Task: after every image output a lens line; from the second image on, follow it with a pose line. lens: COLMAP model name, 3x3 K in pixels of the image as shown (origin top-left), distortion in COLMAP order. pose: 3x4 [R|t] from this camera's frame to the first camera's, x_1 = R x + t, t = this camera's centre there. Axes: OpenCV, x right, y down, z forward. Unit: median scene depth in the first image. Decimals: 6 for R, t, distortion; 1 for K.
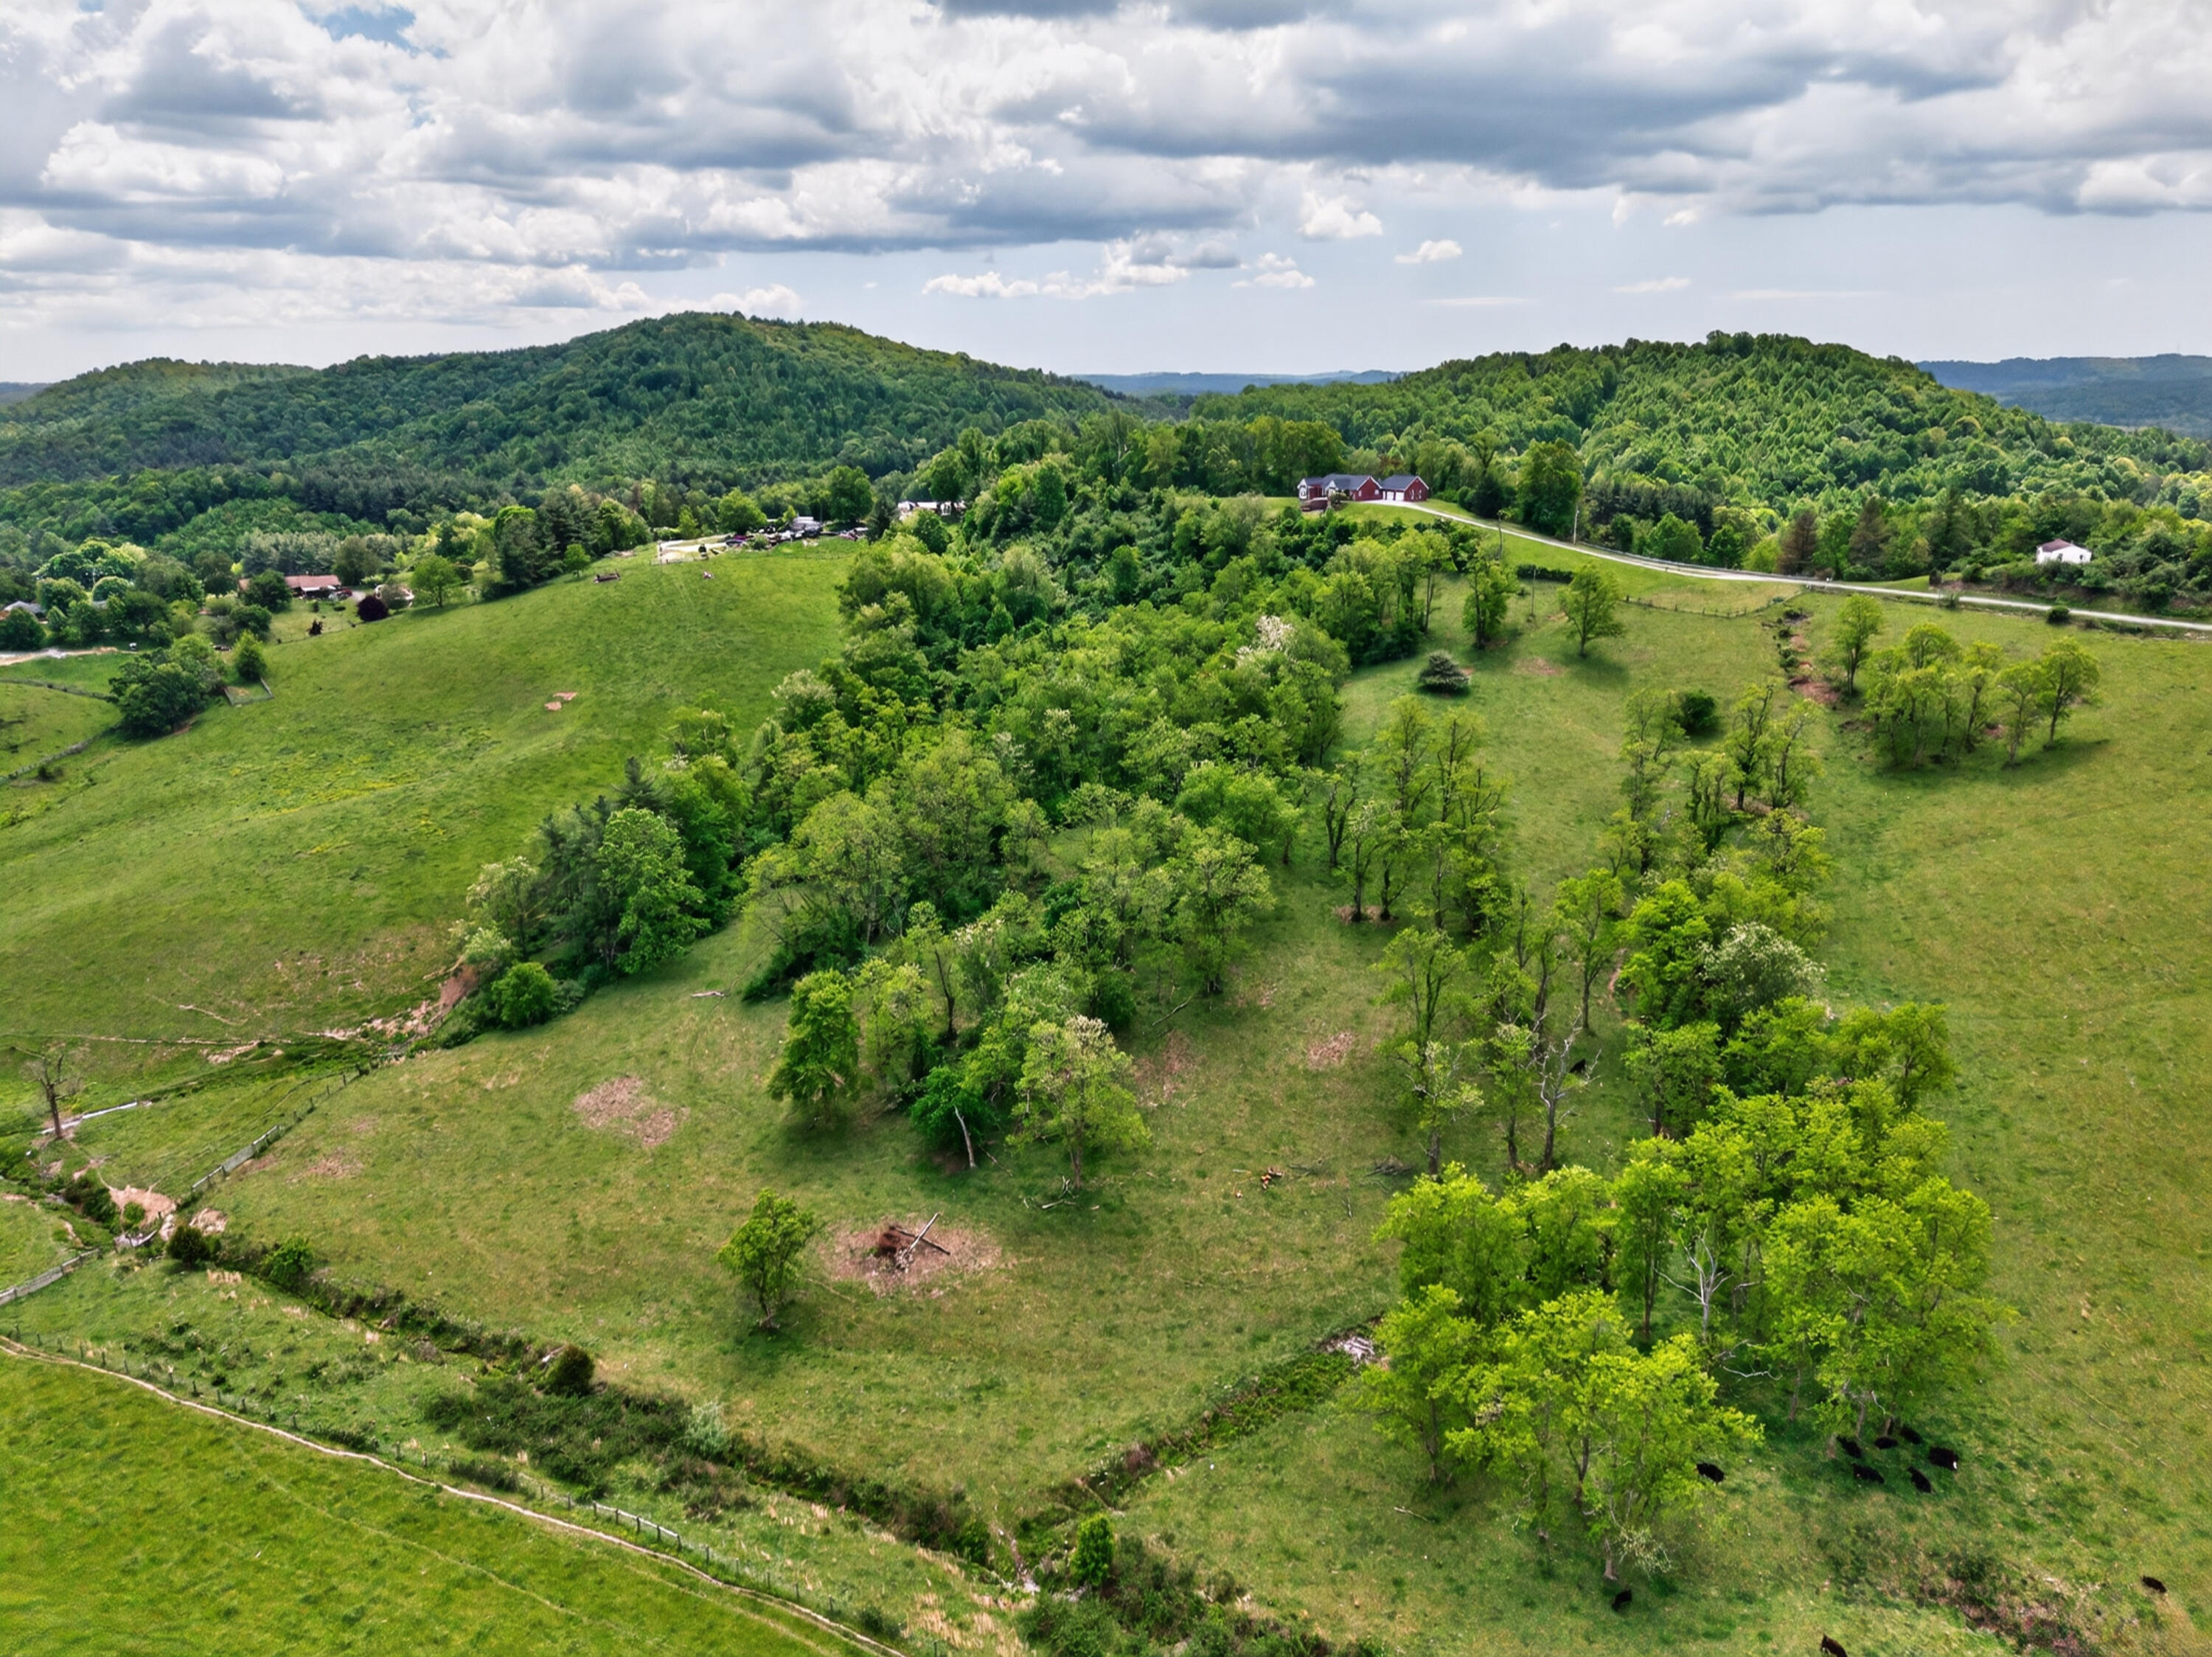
lens RADIAL K [[1532.1, 0, 1114.0], [0, 1532.1, 821.8], [0, 0, 1]] dist [0.026630, -0.008163]
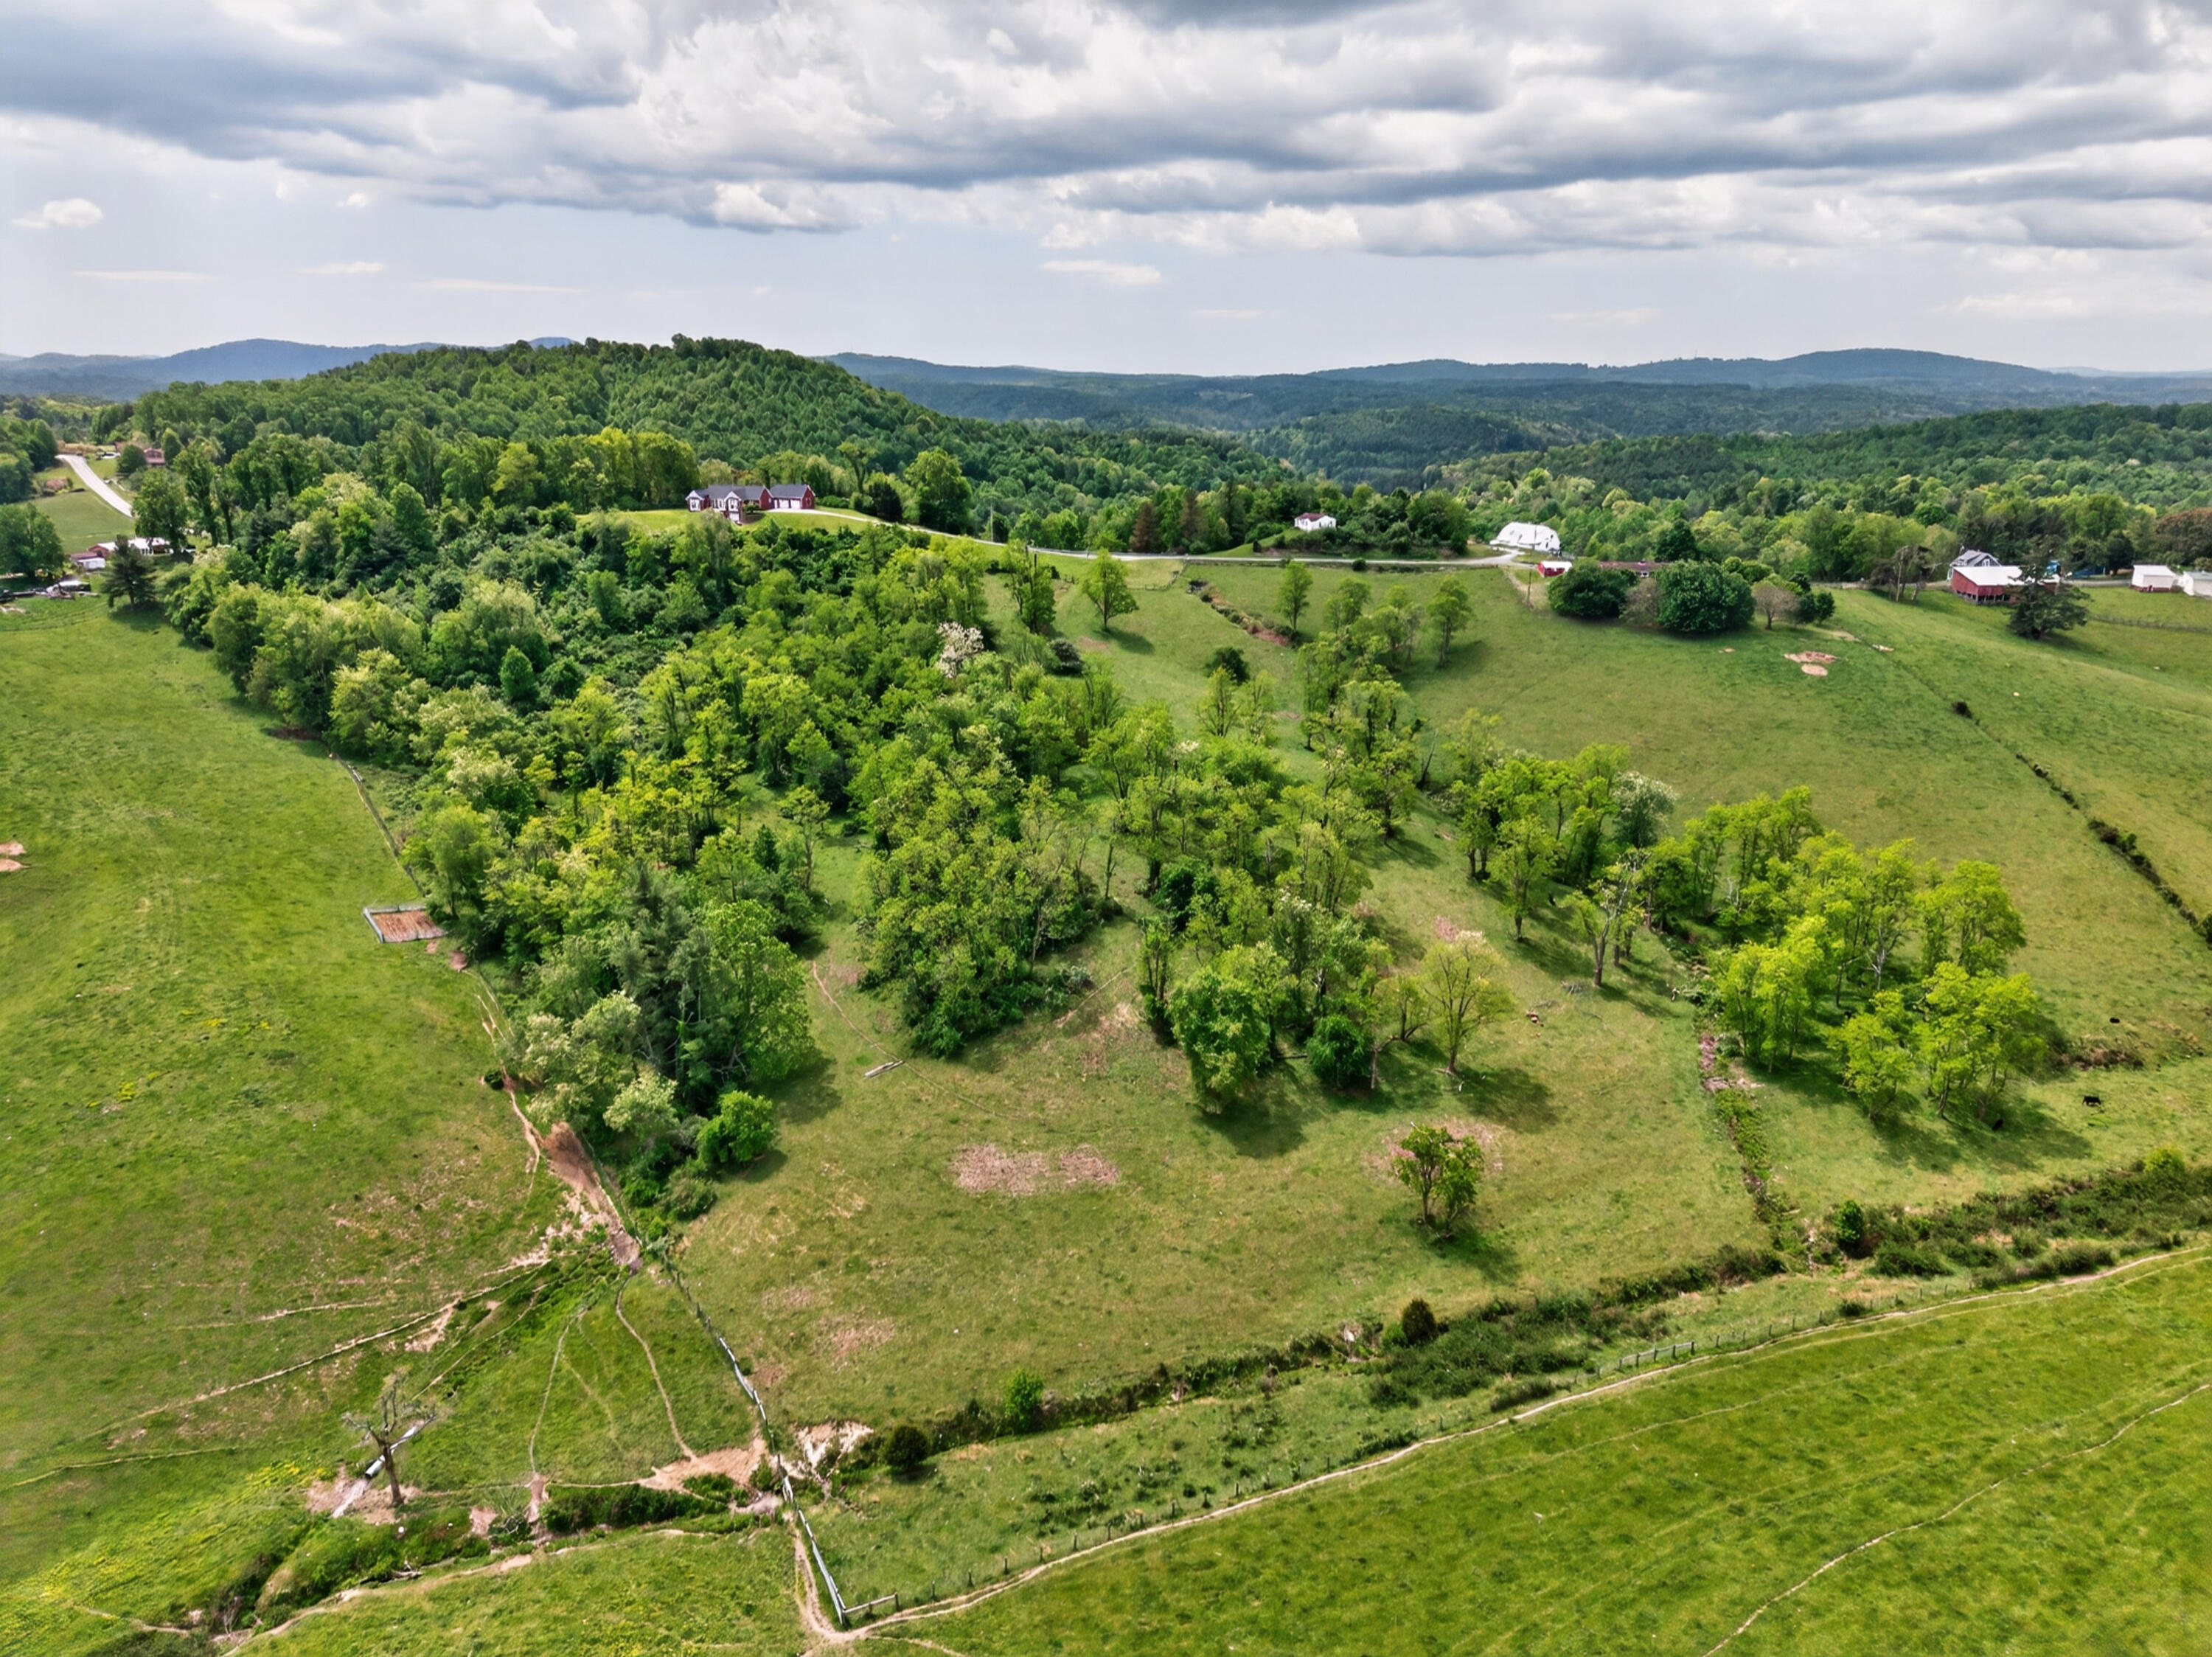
lens RADIAL K [[1481.1, 0, 1111.4], [0, 1481.1, 838.3], [0, 0, 1]] dist [0.090962, -0.097926]
pose [[0.708987, -0.210293, 0.673138, -0.785783], [0.194664, 0.975779, 0.099808, -0.096783], [-0.677822, 0.060273, 0.732751, 0.214199]]
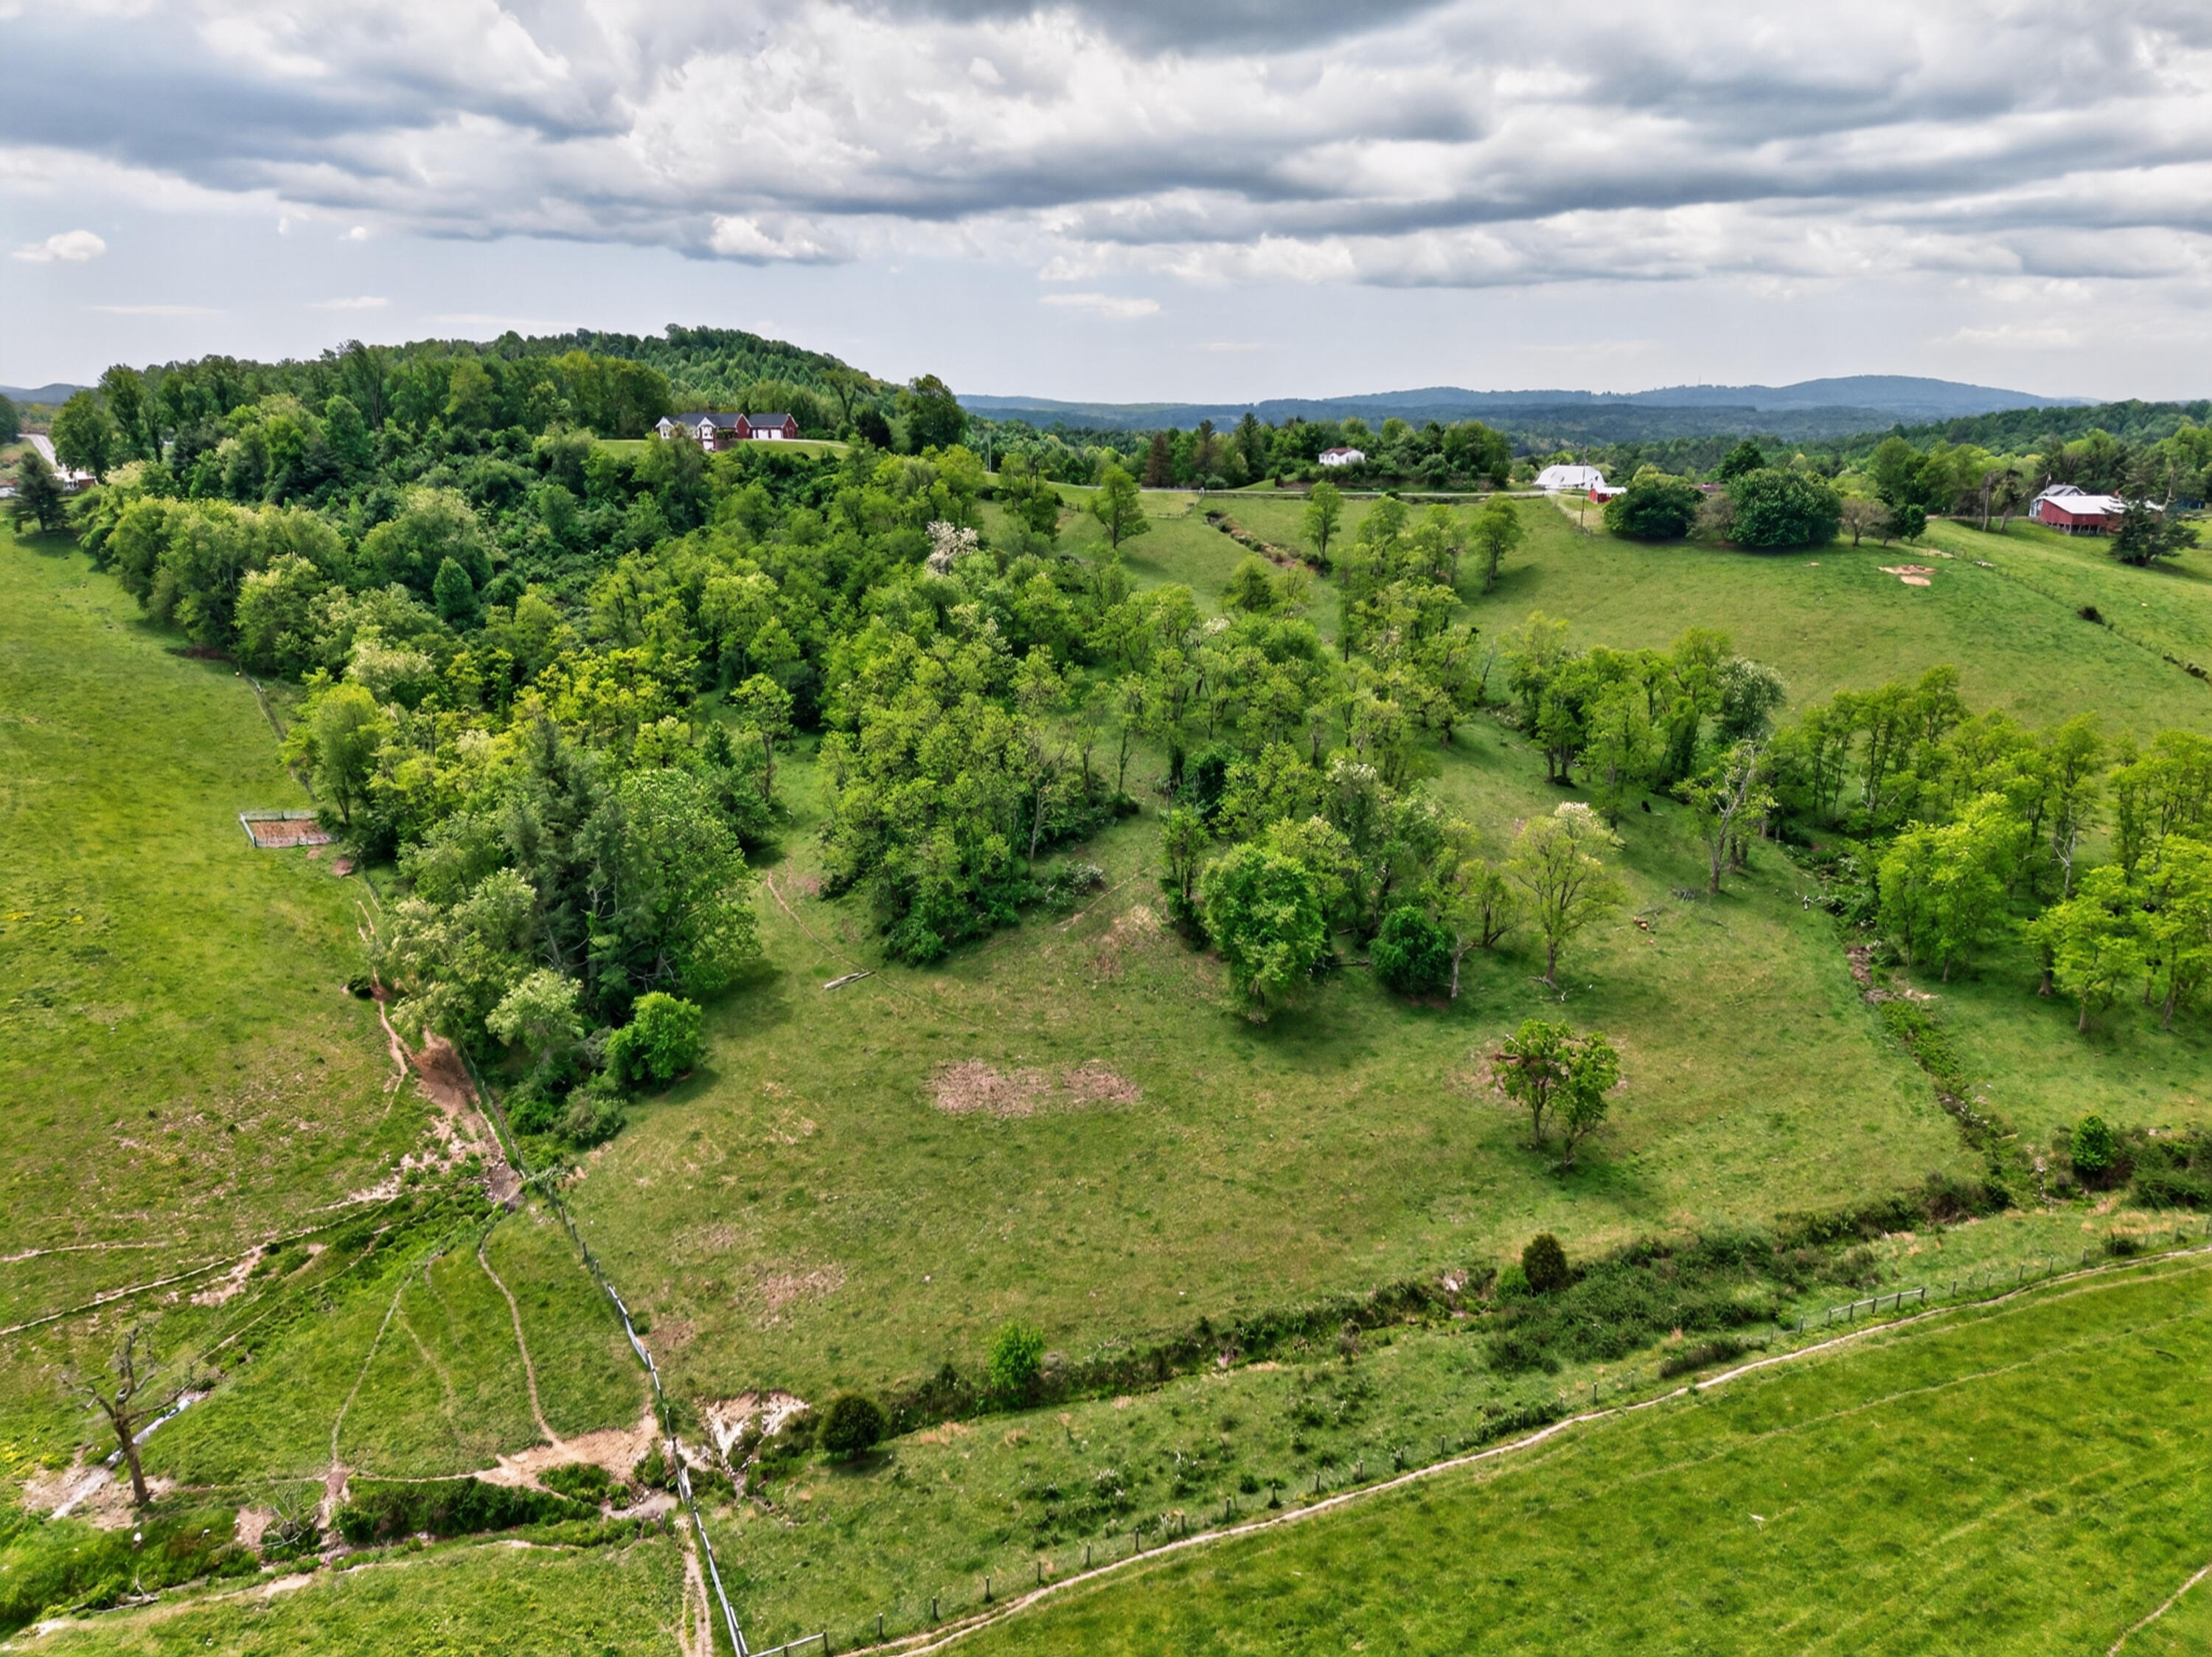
lens RADIAL K [[1481.1, 0, 1112.7], [0, 1481.1, 833.9], [0, 0, 1]] dist [0.090962, -0.097926]
pose [[0.709937, -0.195449, 0.676601, -0.687645], [0.196229, 0.977570, 0.076492, 0.009726], [-0.676375, 0.078464, 0.732366, 0.357196]]
